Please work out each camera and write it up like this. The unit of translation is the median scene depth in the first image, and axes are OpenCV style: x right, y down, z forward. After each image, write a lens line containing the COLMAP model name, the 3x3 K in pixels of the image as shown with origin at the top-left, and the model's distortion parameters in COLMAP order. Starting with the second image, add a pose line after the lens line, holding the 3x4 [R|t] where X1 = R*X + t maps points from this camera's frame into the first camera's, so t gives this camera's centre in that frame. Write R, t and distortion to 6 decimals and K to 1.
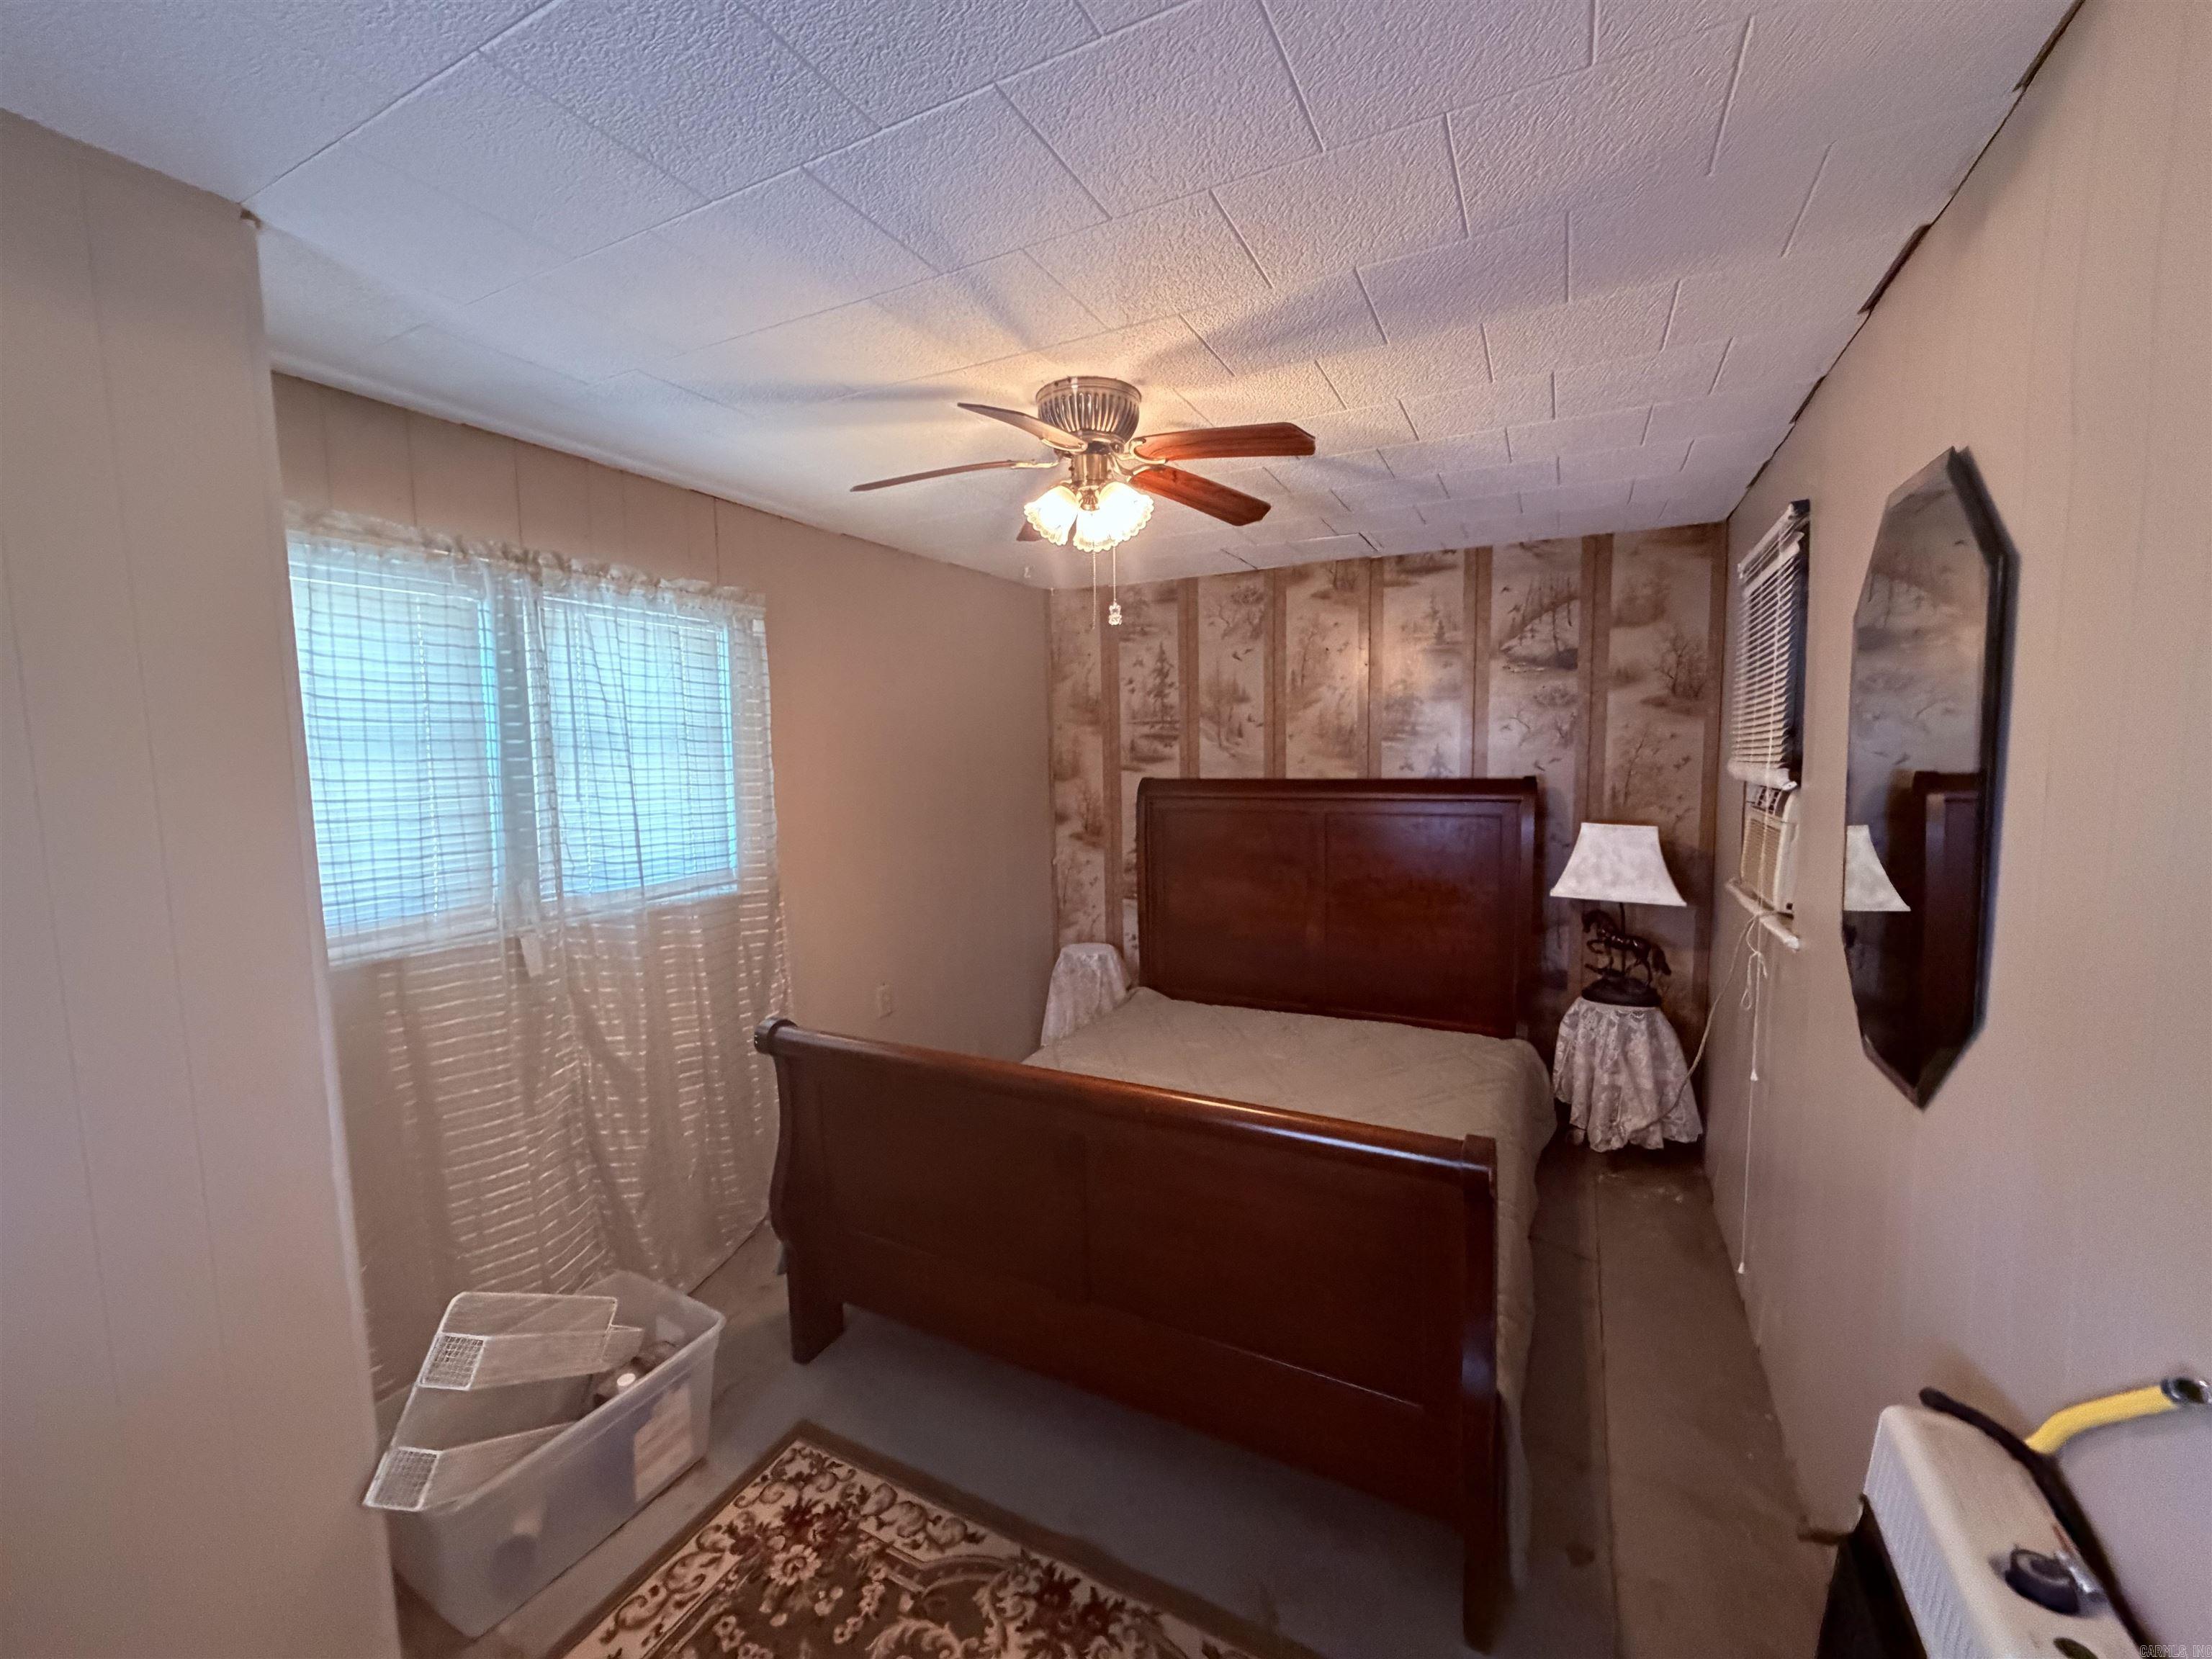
lens RADIAL K [[883.5, 0, 1101.0], [0, 883.5, 831.8], [0, 0, 1]] dist [0.000002, -0.000070]
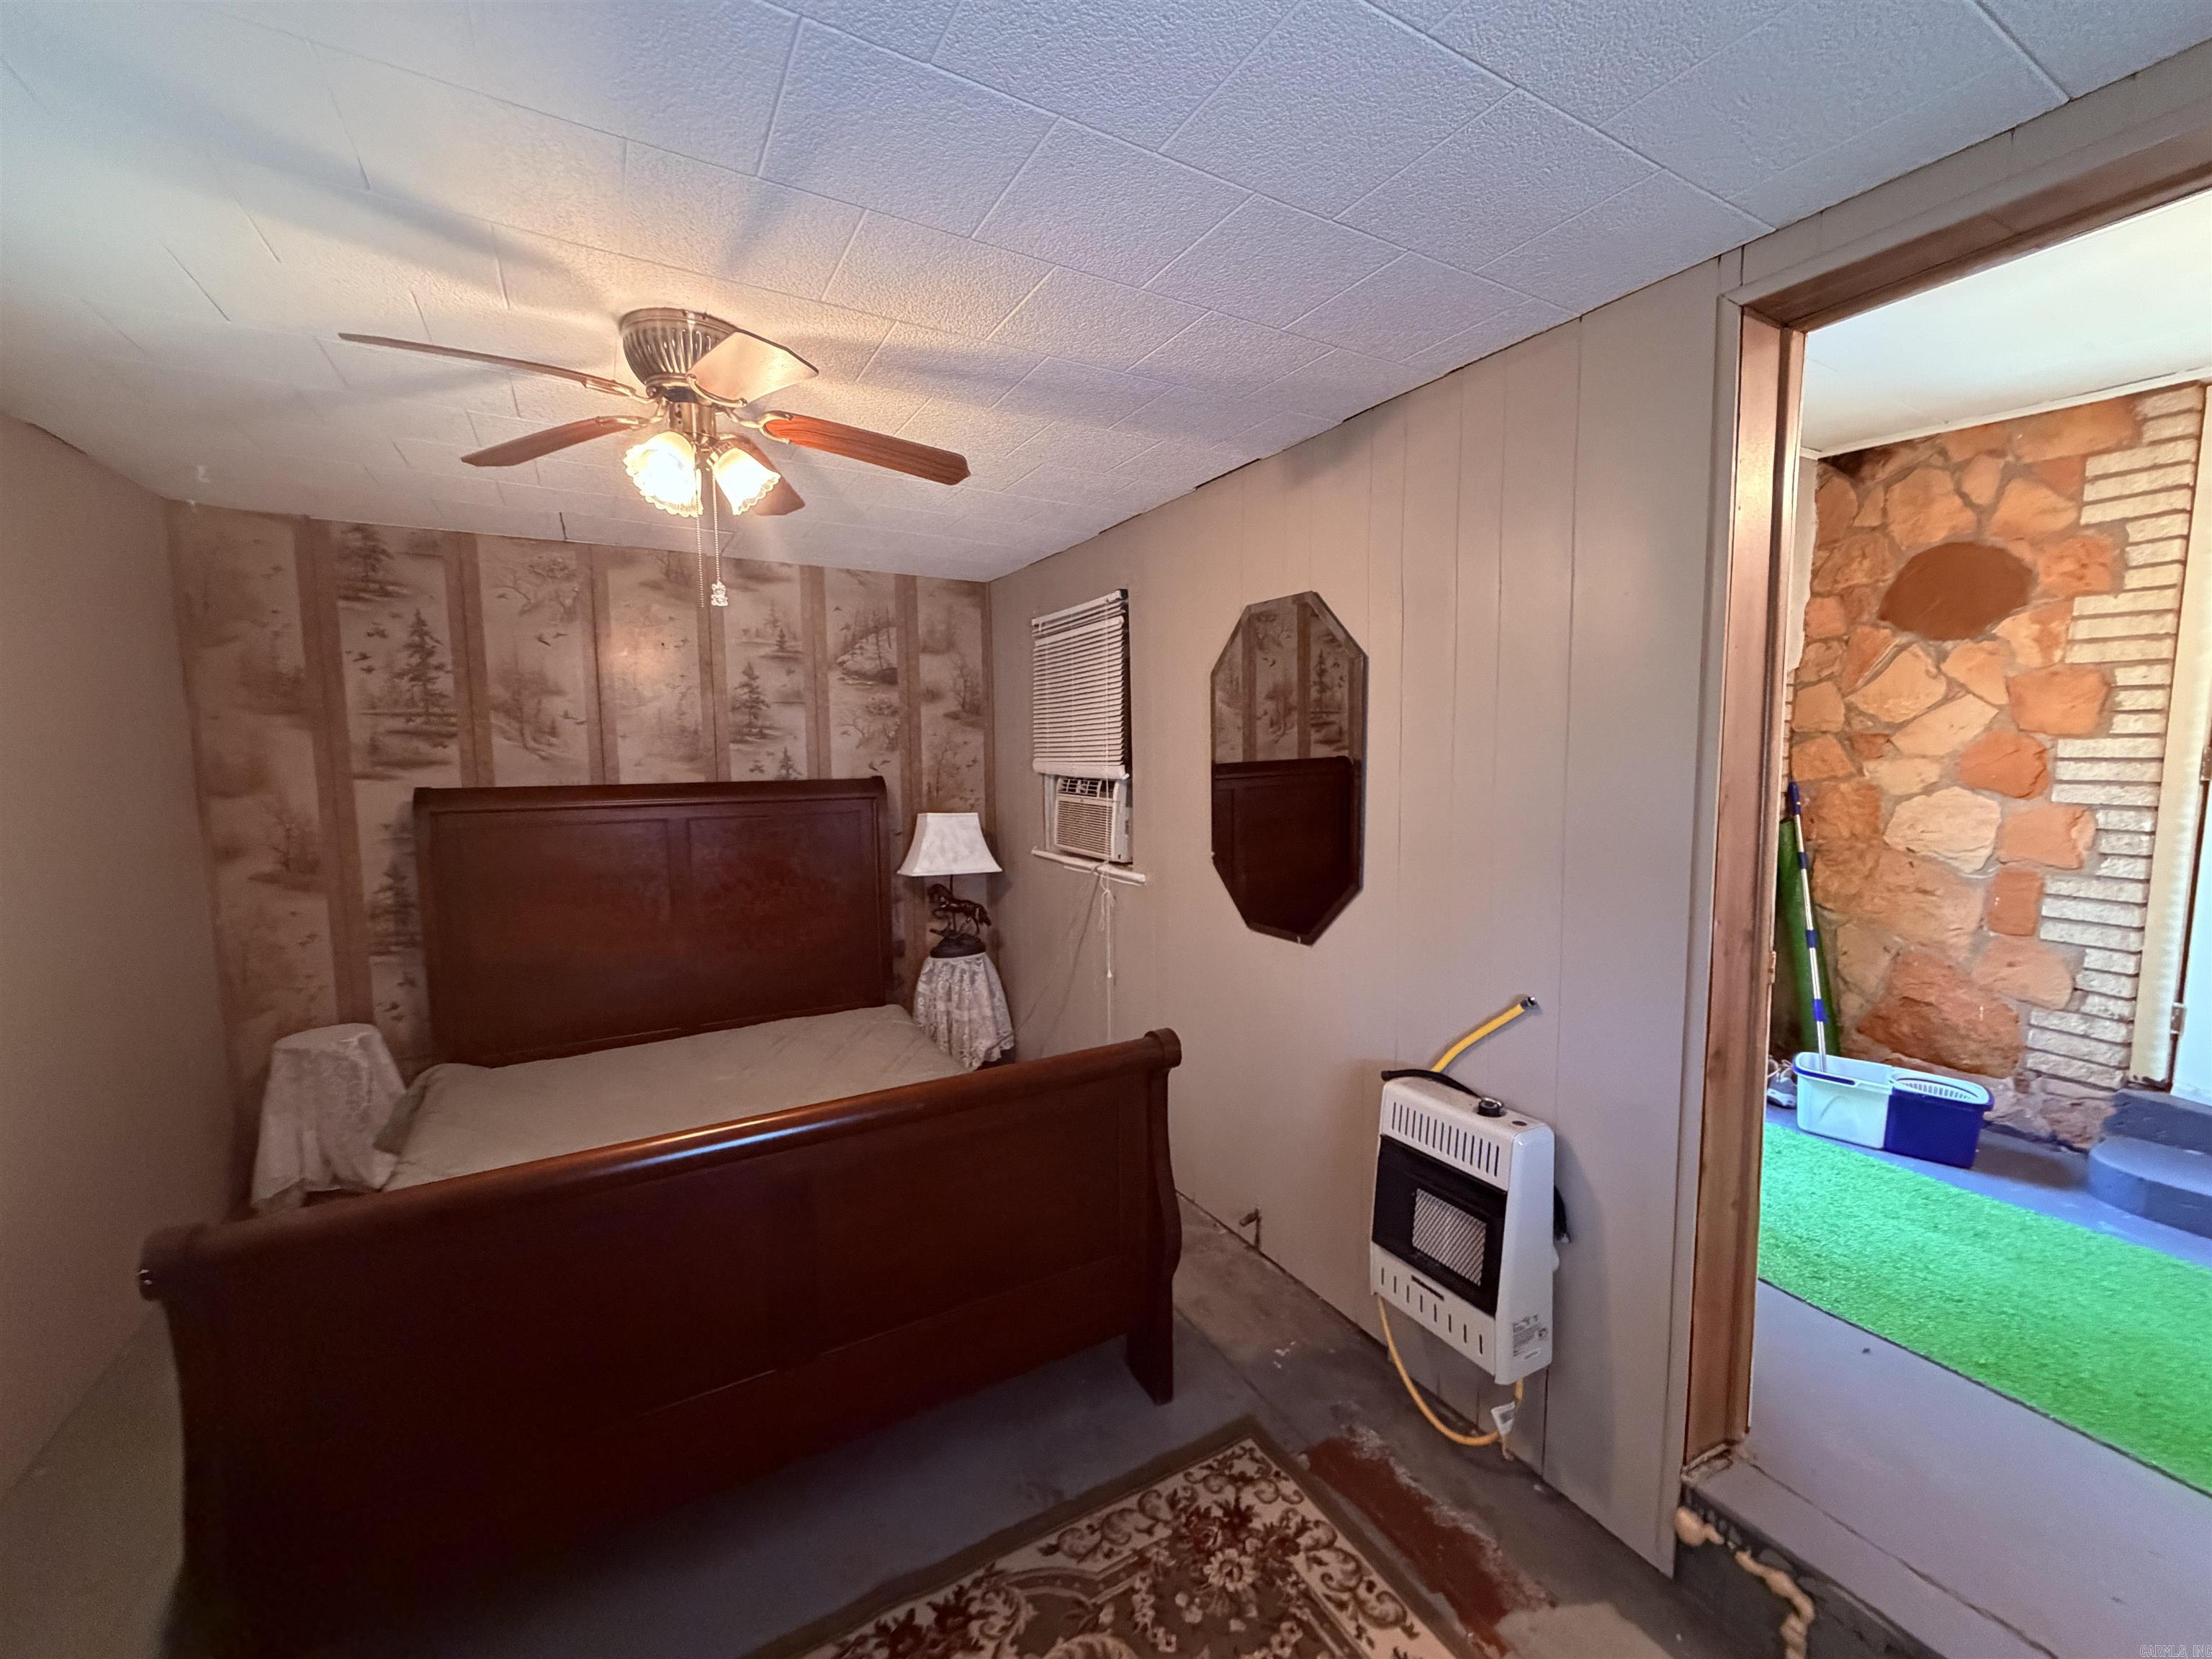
lens RADIAL K [[883.5, 0, 1101.0], [0, 883.5, 831.8], [0, 0, 1]] dist [0.000002, -0.000070]
pose [[0.547918, -0.069398, 0.833648, -0.300278], [0.074918, 0.996619, 0.033724, -0.006811], [-0.833170, 0.043978, 0.551265, 0.119379]]
